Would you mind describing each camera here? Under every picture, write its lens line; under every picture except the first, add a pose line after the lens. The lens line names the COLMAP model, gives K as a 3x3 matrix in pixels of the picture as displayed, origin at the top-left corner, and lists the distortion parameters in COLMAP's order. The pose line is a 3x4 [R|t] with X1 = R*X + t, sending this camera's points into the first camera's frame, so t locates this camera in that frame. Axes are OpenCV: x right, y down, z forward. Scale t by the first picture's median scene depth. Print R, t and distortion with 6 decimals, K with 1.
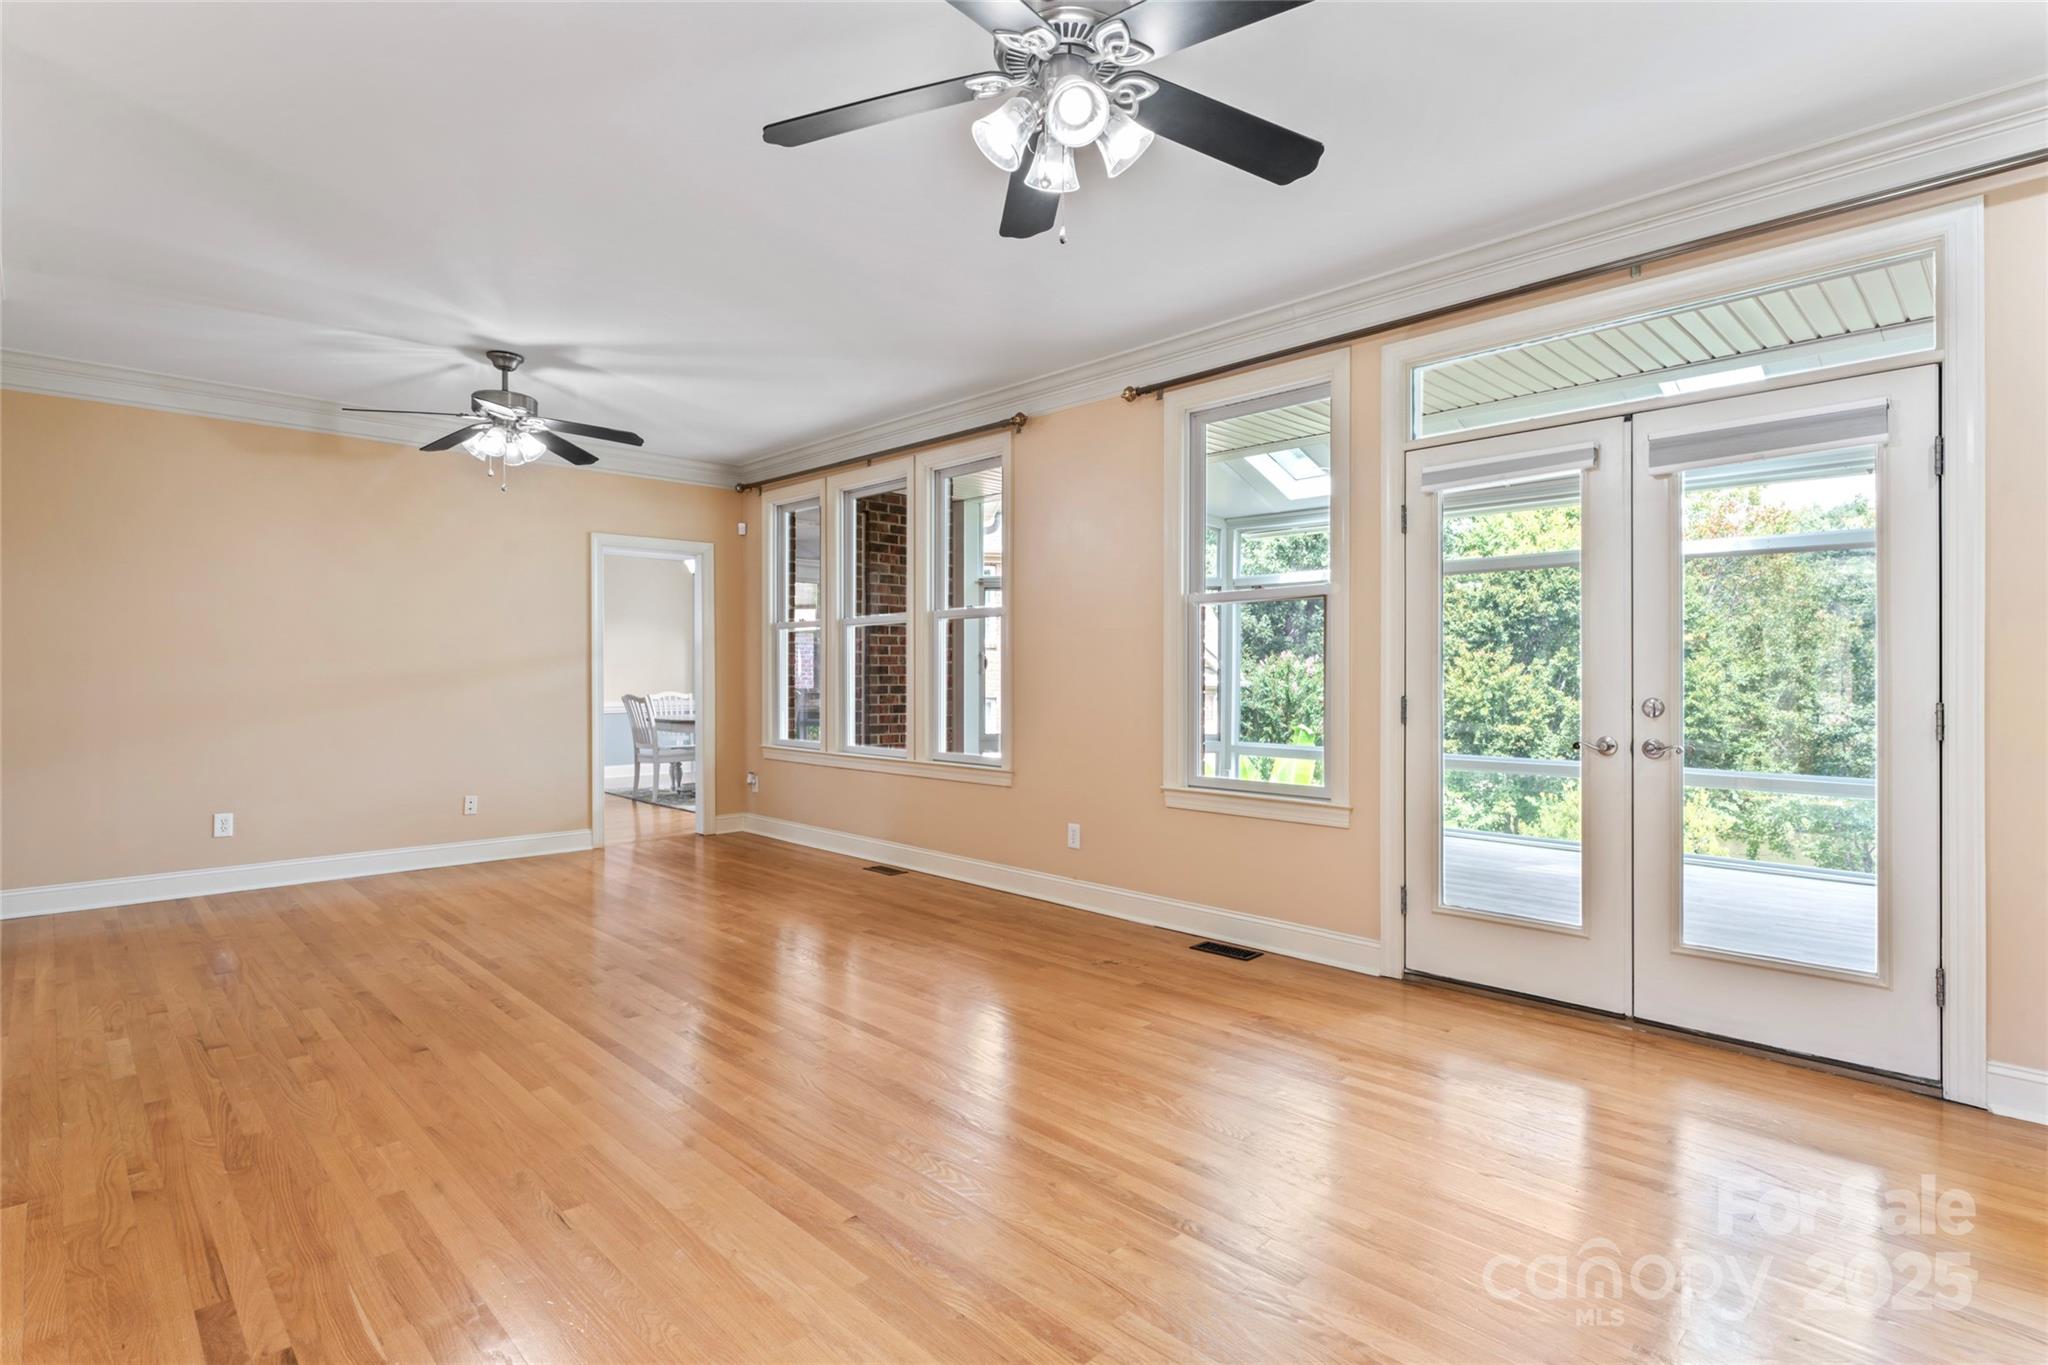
lens RADIAL K [[999.4, 0, 1063.1], [0, 999.4, 682.3], [0, 0, 1]] dist [0.000110, -0.000044]
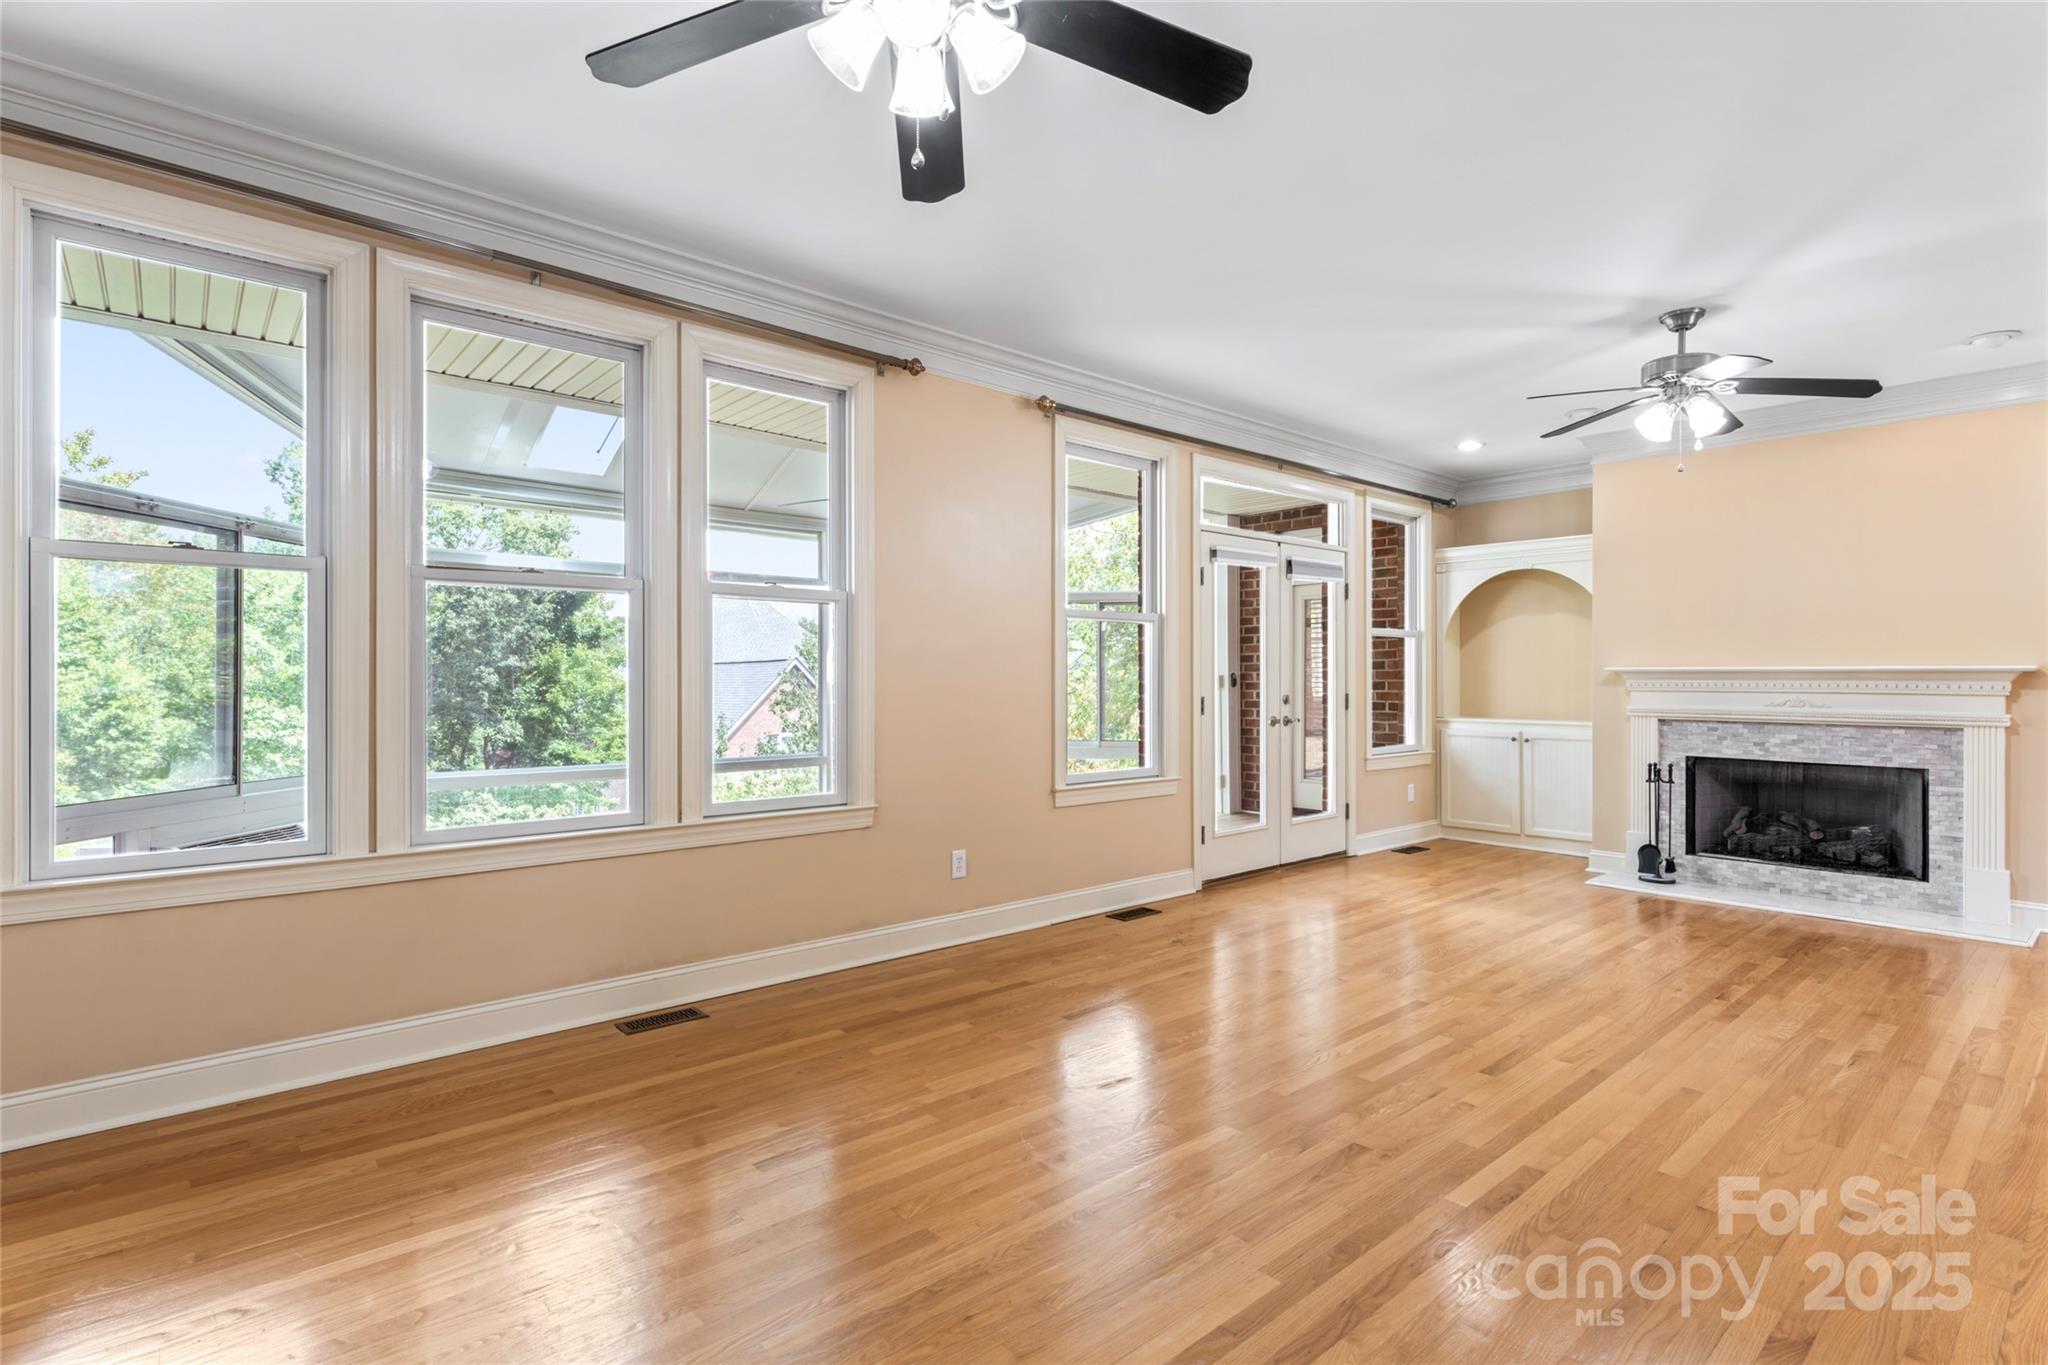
lens RADIAL K [[999.4, 0, 1063.1], [0, 999.4, 682.3], [0, 0, 1]] dist [0.000110, -0.000044]
pose [[0.052075, -0.002133, 0.998641, -1.123645], [0.004977, 0.999986, 0.001876, -0.010672], [-0.998631, 0.004873, 0.052085, 1.114456]]
